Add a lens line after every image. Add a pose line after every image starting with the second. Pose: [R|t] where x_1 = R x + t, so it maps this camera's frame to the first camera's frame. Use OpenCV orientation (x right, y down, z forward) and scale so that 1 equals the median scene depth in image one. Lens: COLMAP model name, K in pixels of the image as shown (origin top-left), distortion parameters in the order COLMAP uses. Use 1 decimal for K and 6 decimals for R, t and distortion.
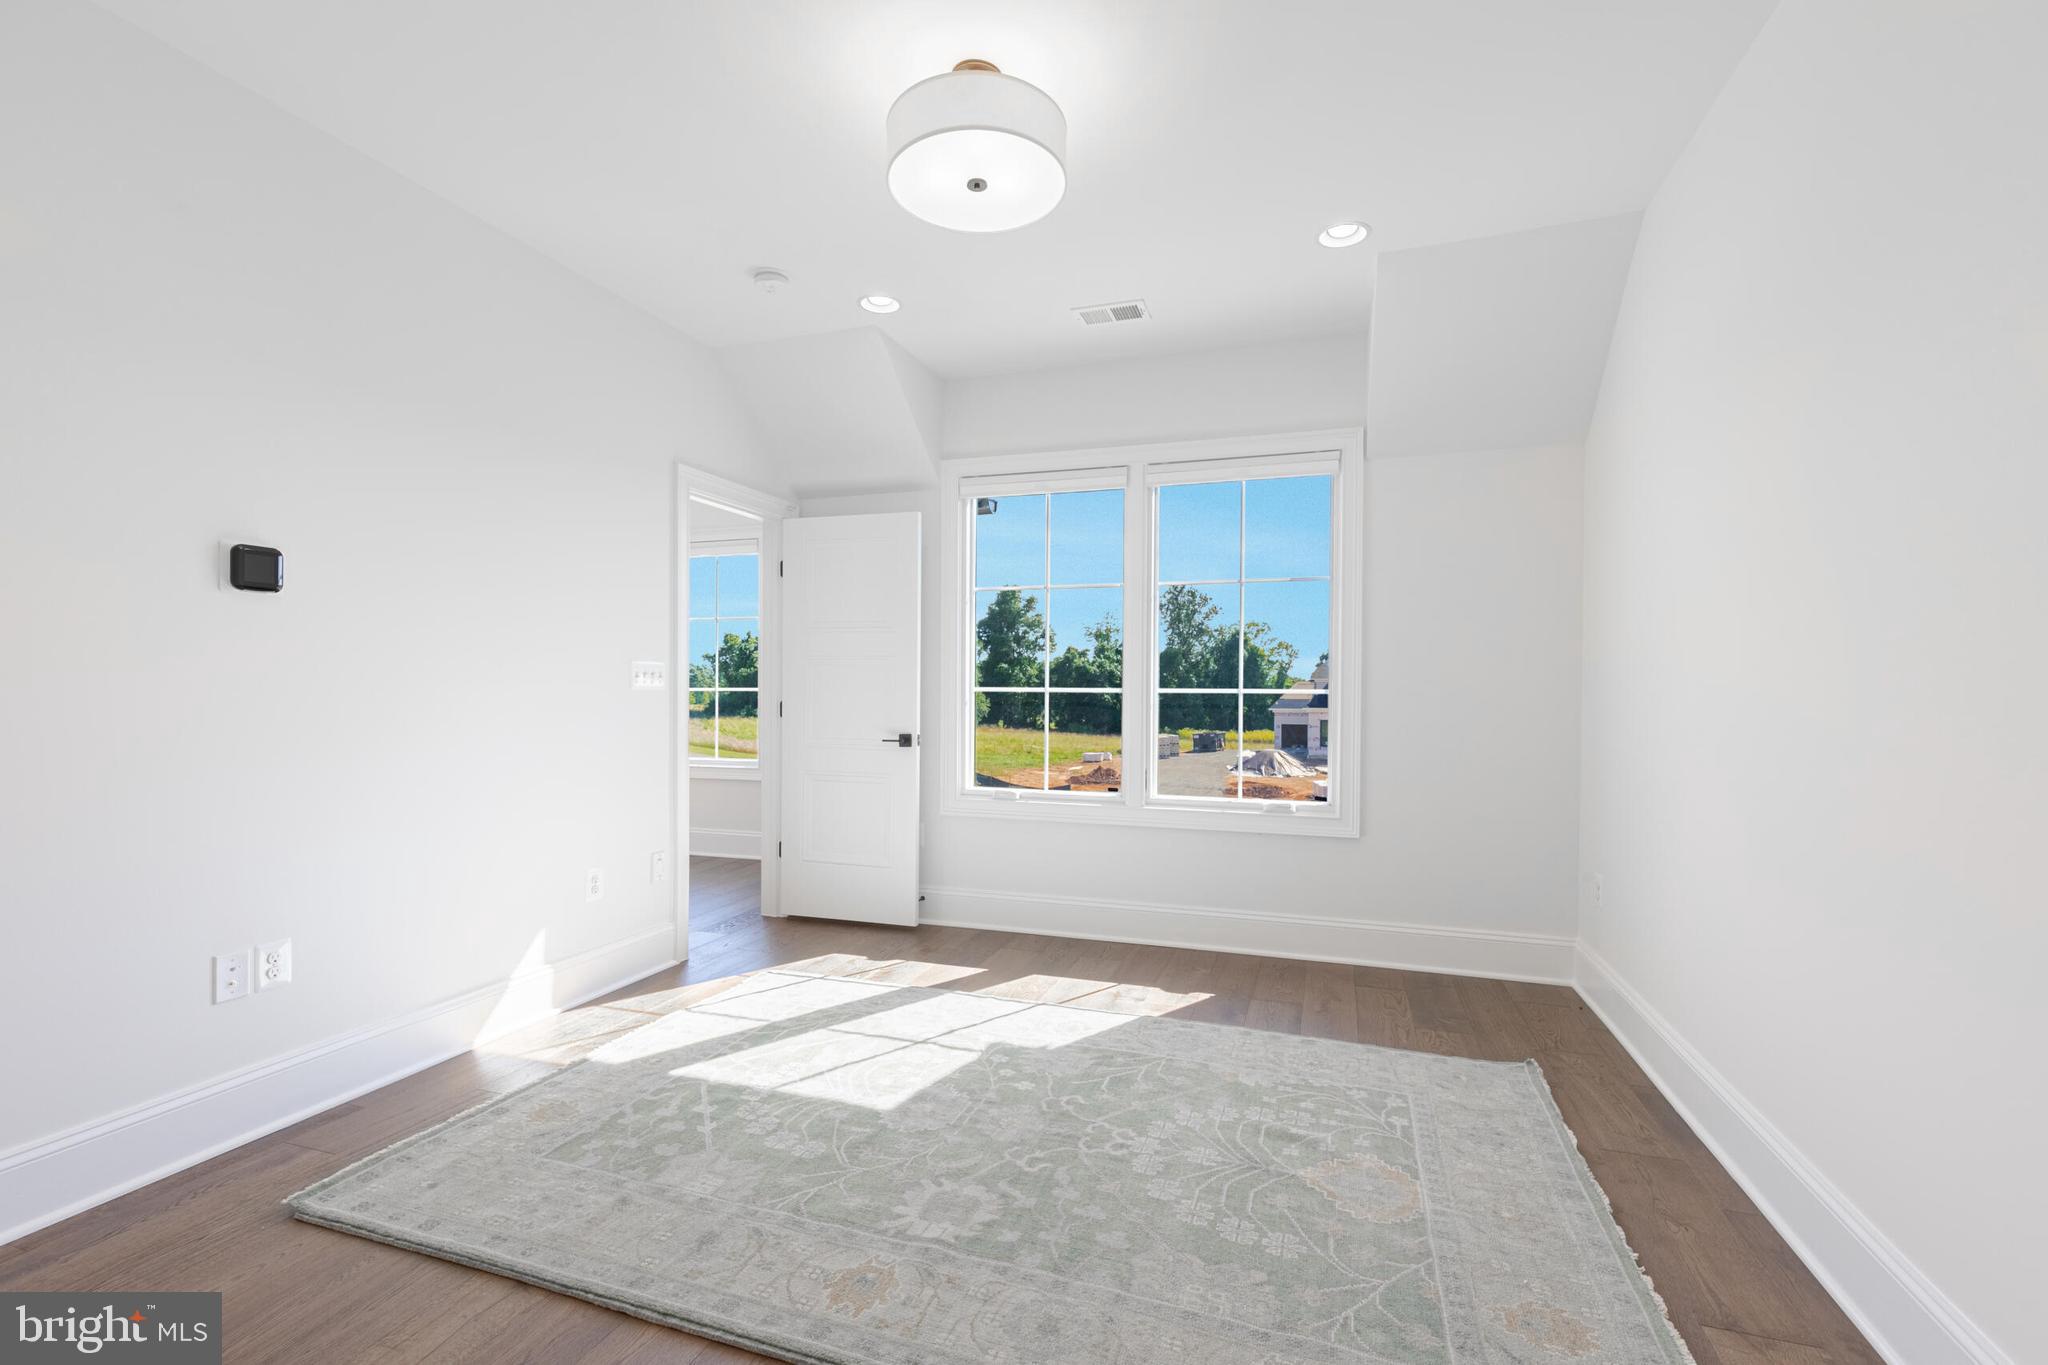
lens RADIAL K [[916.3, 0, 1021.9], [0, 916.3, 694.8], [0, 0, 1]] dist [0.003711, 0.000670]
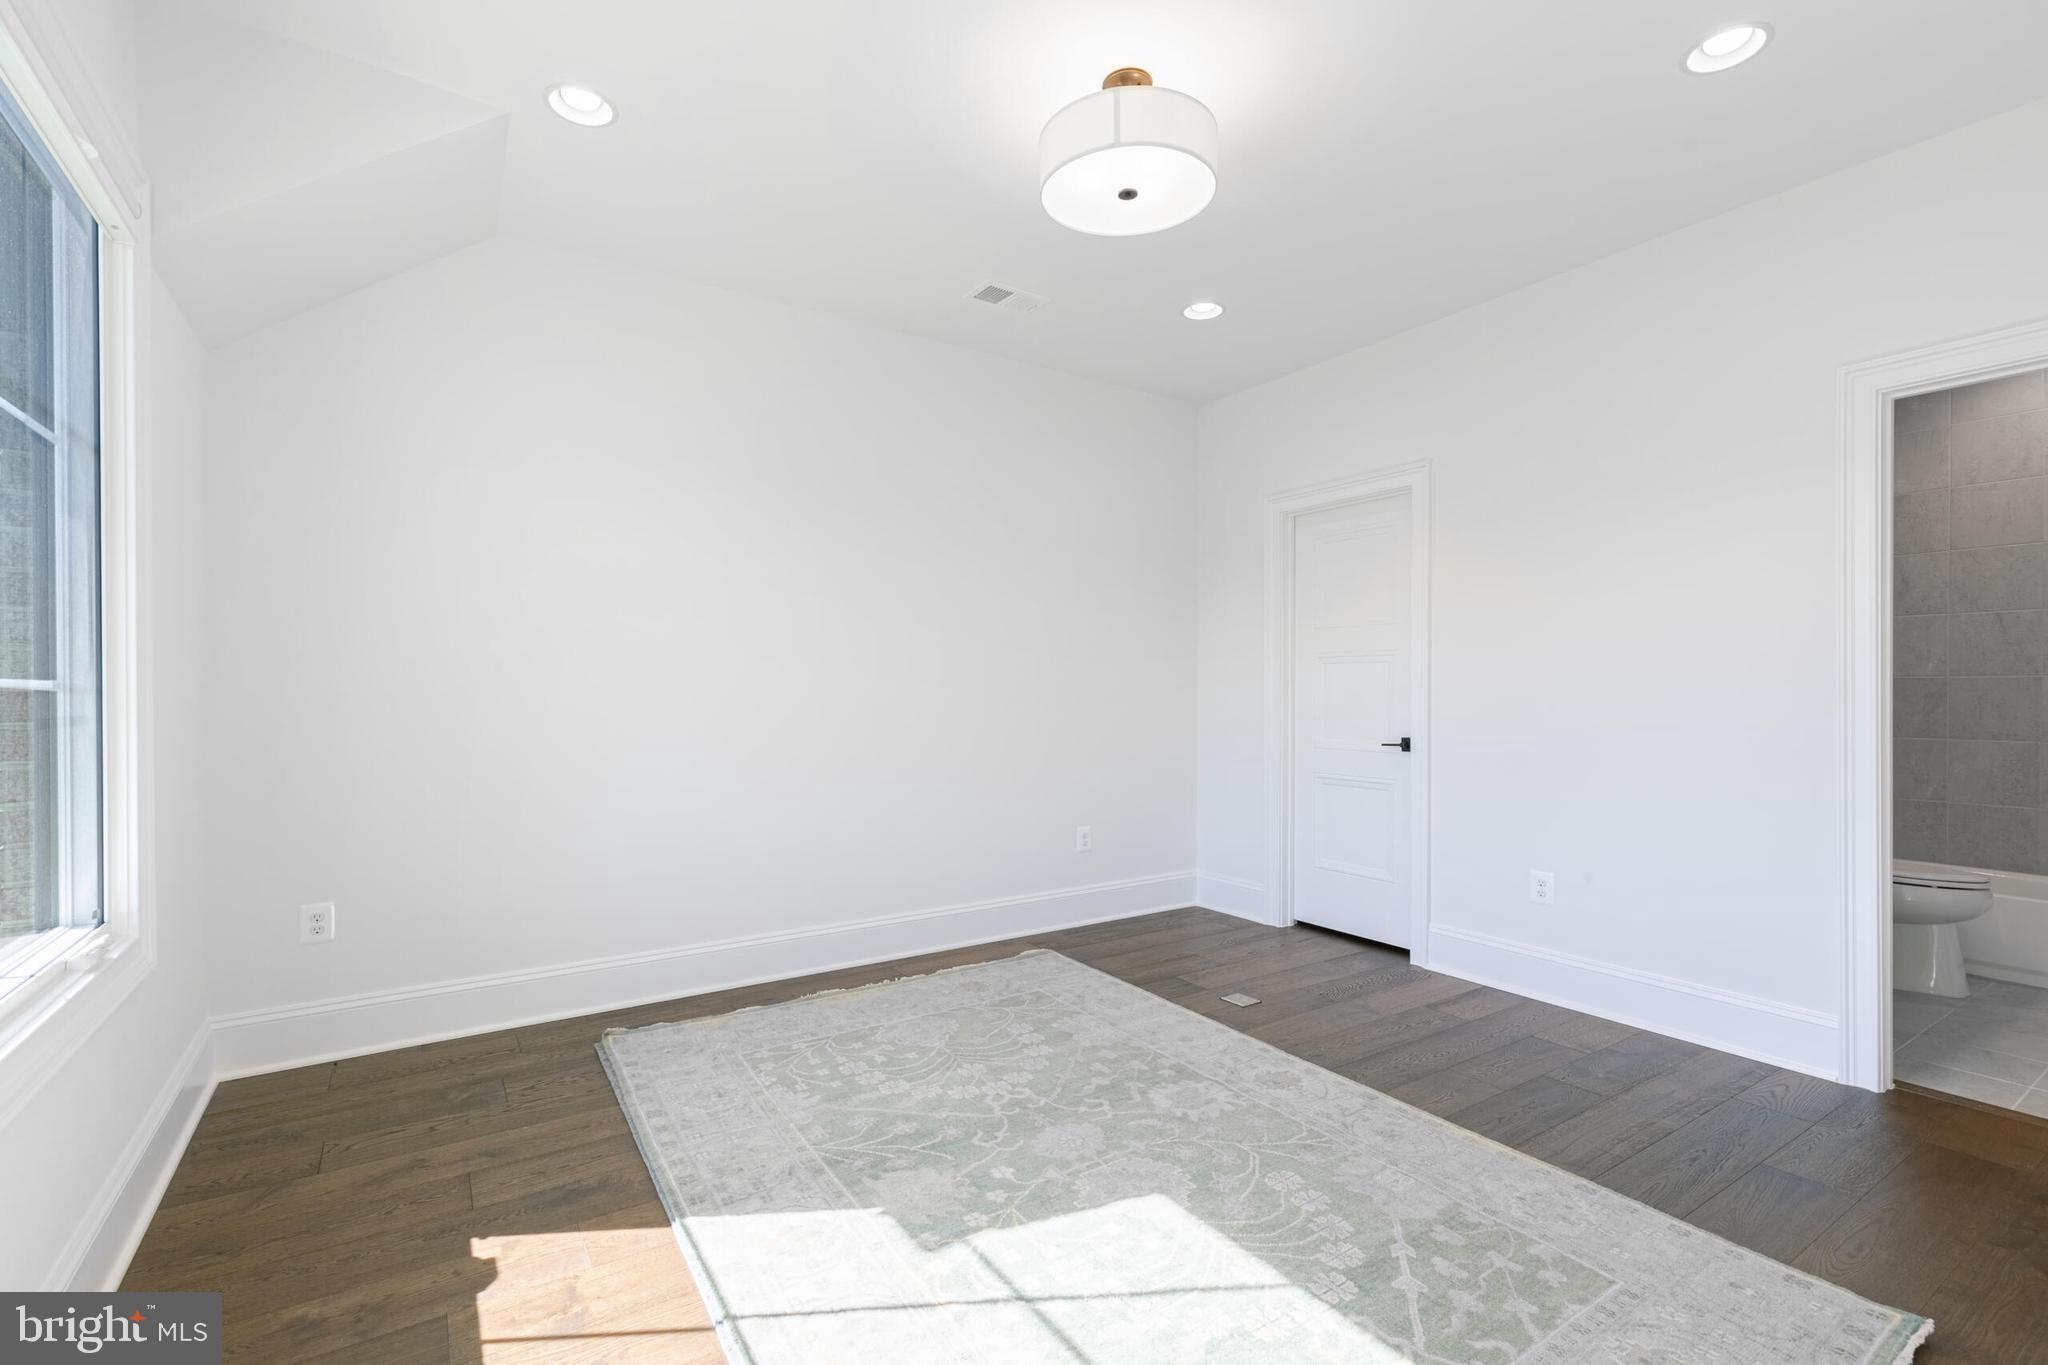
lens RADIAL K [[916.3, 0, 1024.0], [0, 916.3, 681.9], [0, 0, 1]] dist [0.003711, 0.000670]
pose [[-0.793826, -0.000099, 0.608145, -0.544357], [-0.002838, 0.999990, -0.003541, -0.007450], [-0.608138, -0.004537, -0.793818, 1.757081]]
